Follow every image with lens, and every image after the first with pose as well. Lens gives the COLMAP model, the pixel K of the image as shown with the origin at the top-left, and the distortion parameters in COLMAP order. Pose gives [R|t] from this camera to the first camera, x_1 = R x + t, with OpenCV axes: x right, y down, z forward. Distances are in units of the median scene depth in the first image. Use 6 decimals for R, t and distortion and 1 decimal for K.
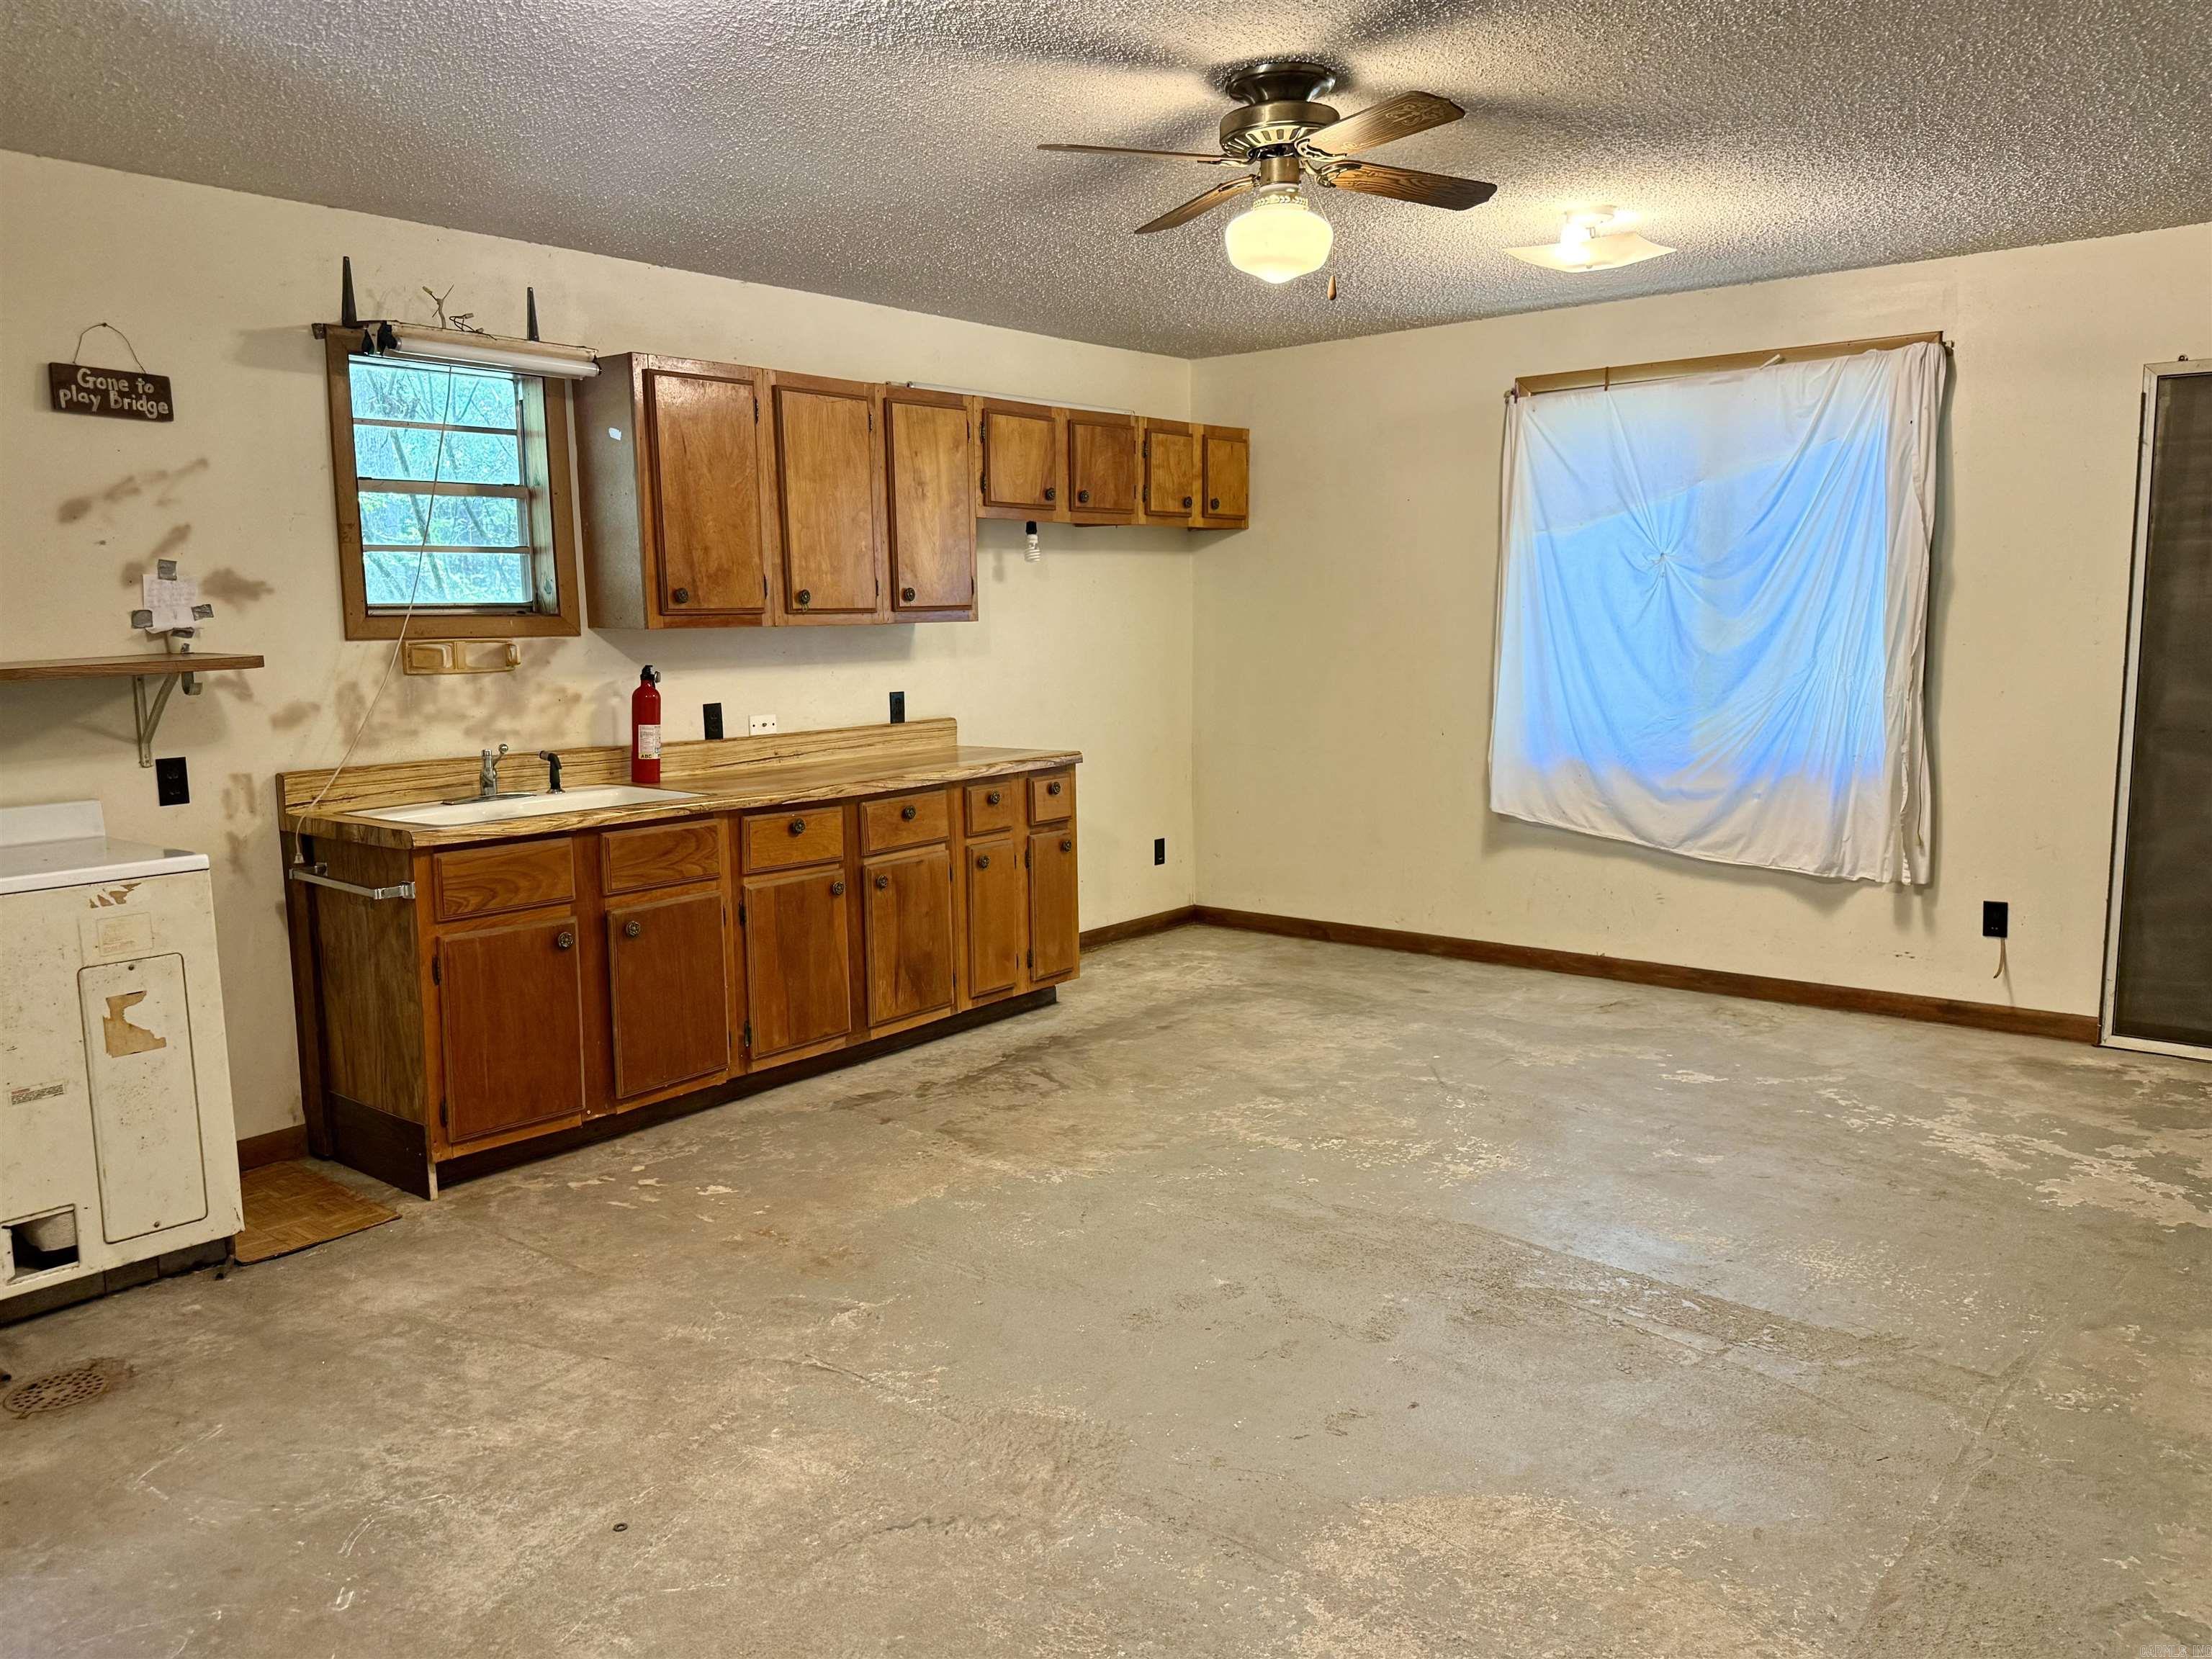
lens RADIAL K [[1652.5, 0, 1106.0], [0, 1652.5, 829.5], [0, 0, 1]] dist [0.230183, -0.468357]
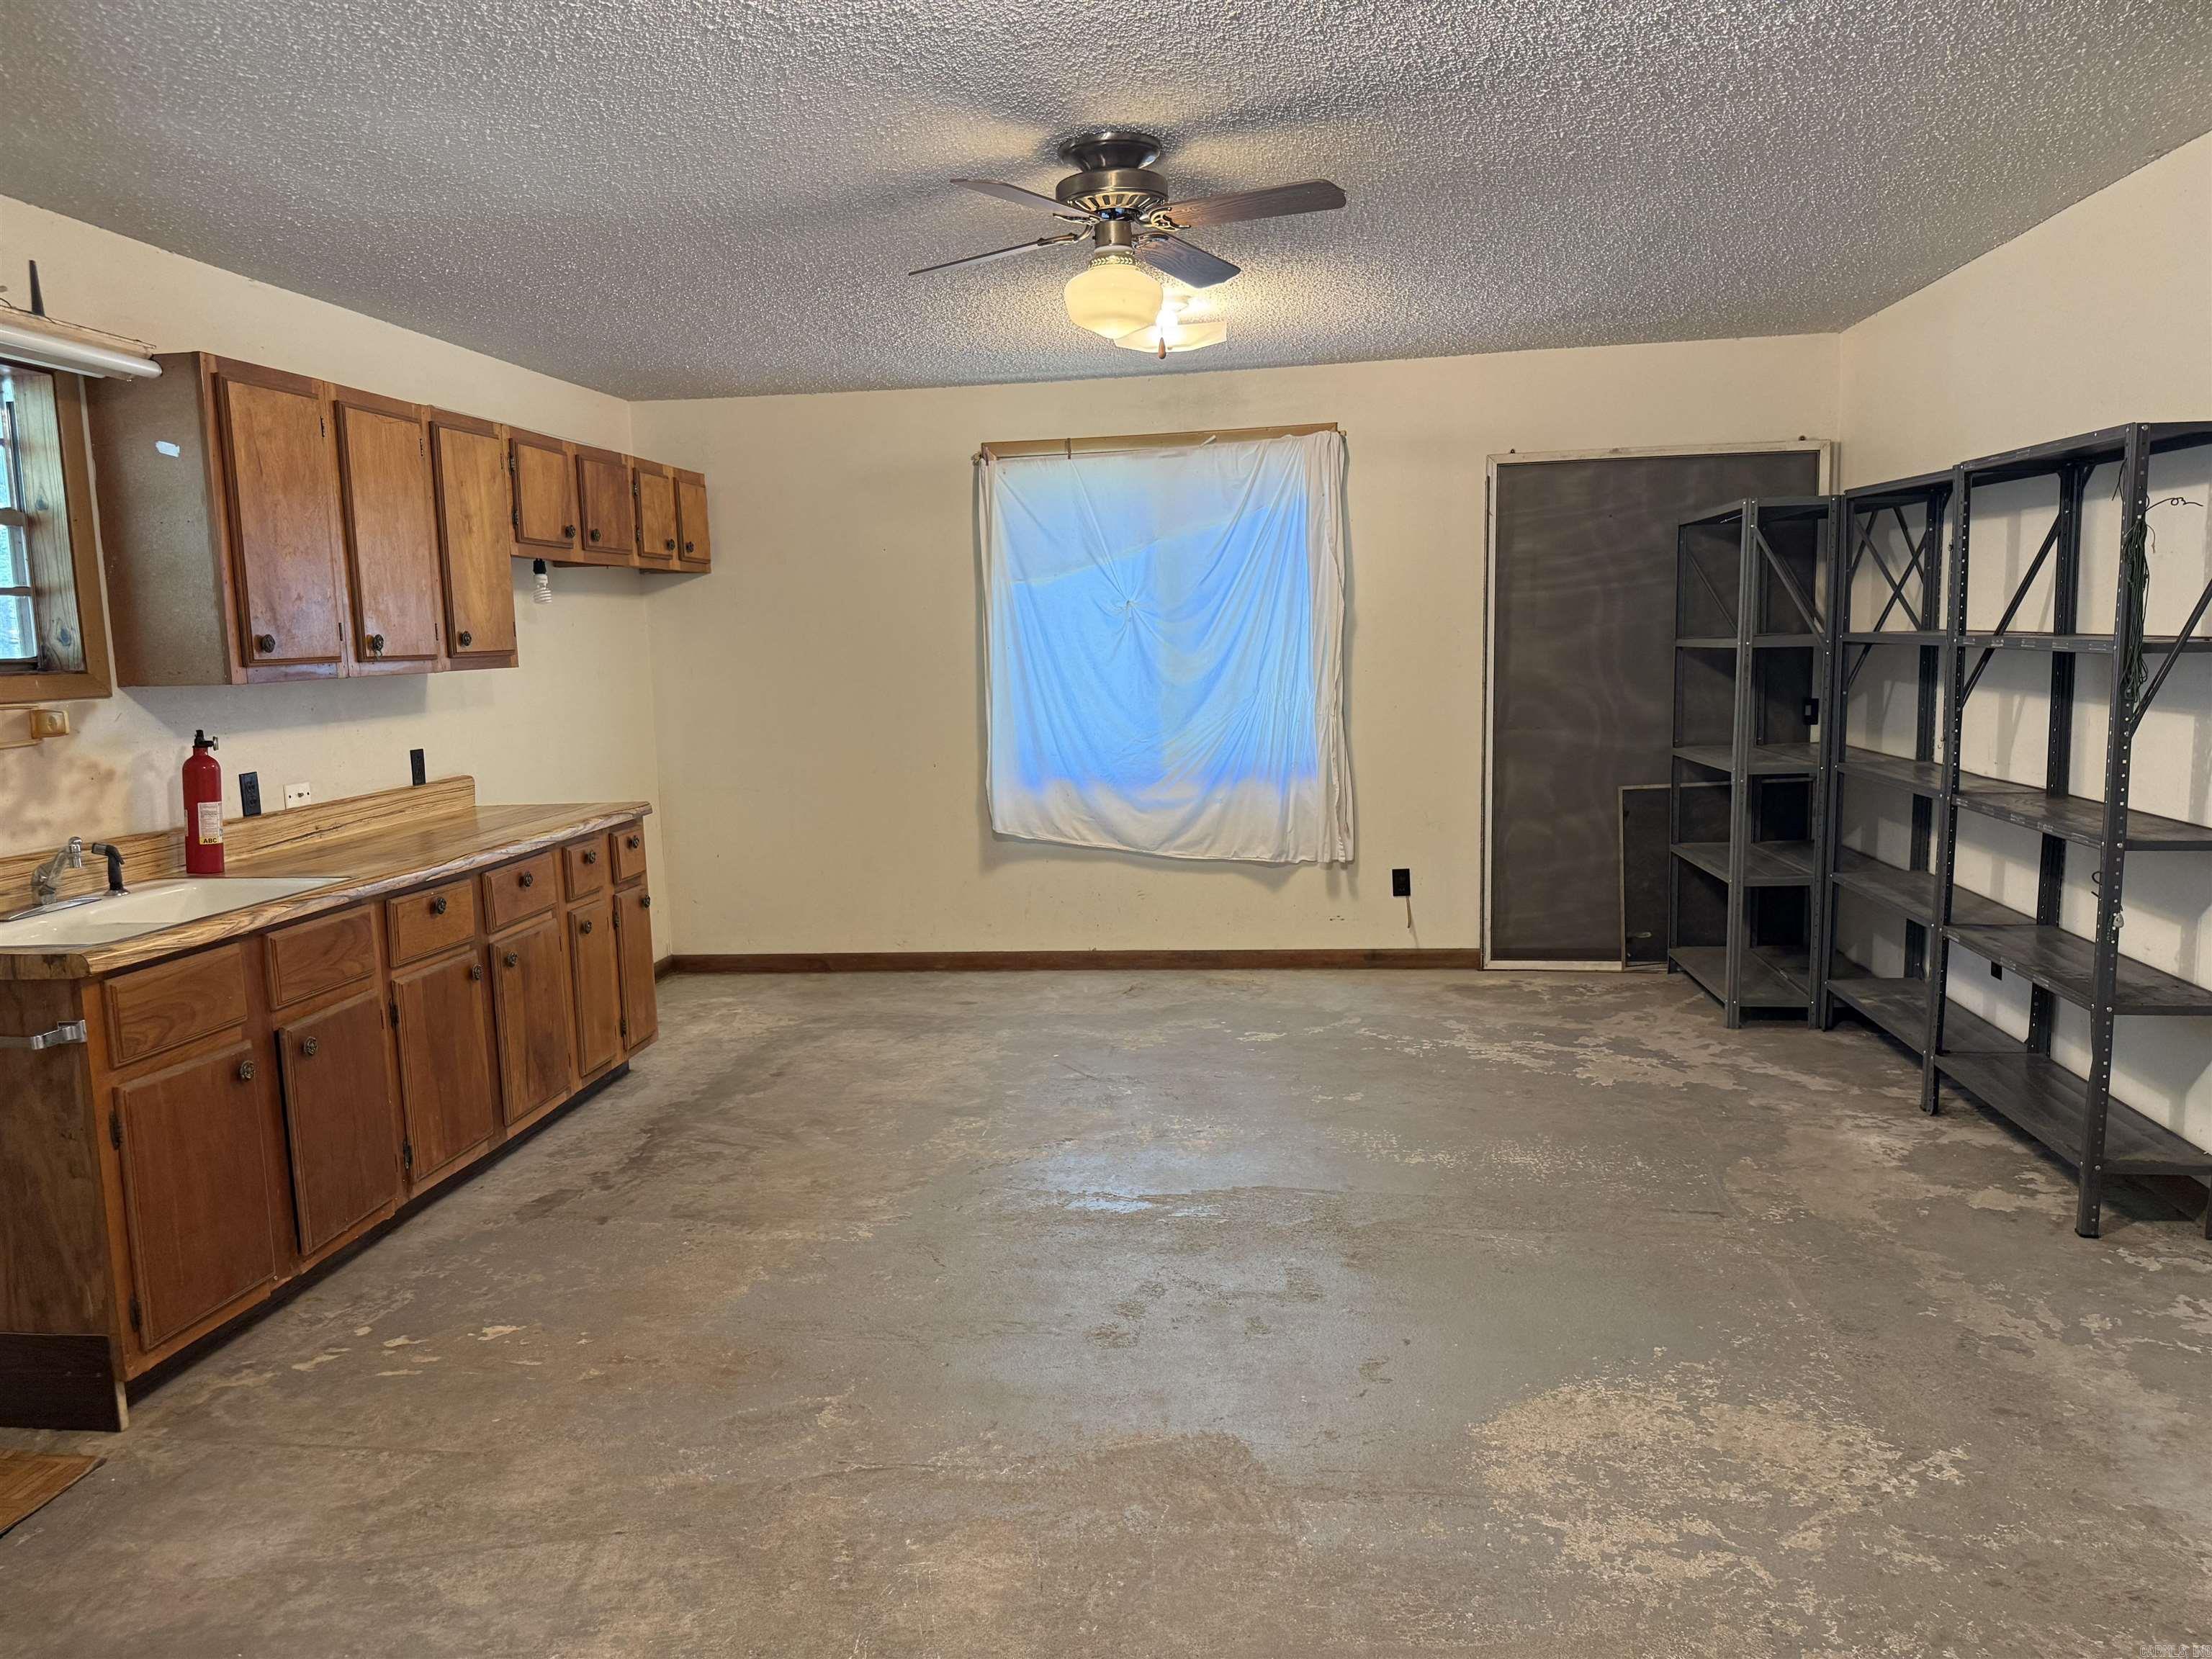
lens RADIAL K [[1543.8, 0, 1106.0], [0, 1543.8, 829.5], [0, 0, 1]] dist [0.124292, -0.163026]
pose [[0.851152, -0.078835, 0.518965, -0.291740], [0.090109, 0.995926, 0.003501, -0.012098], [-0.517127, 0.043783, 0.854788, 0.114441]]
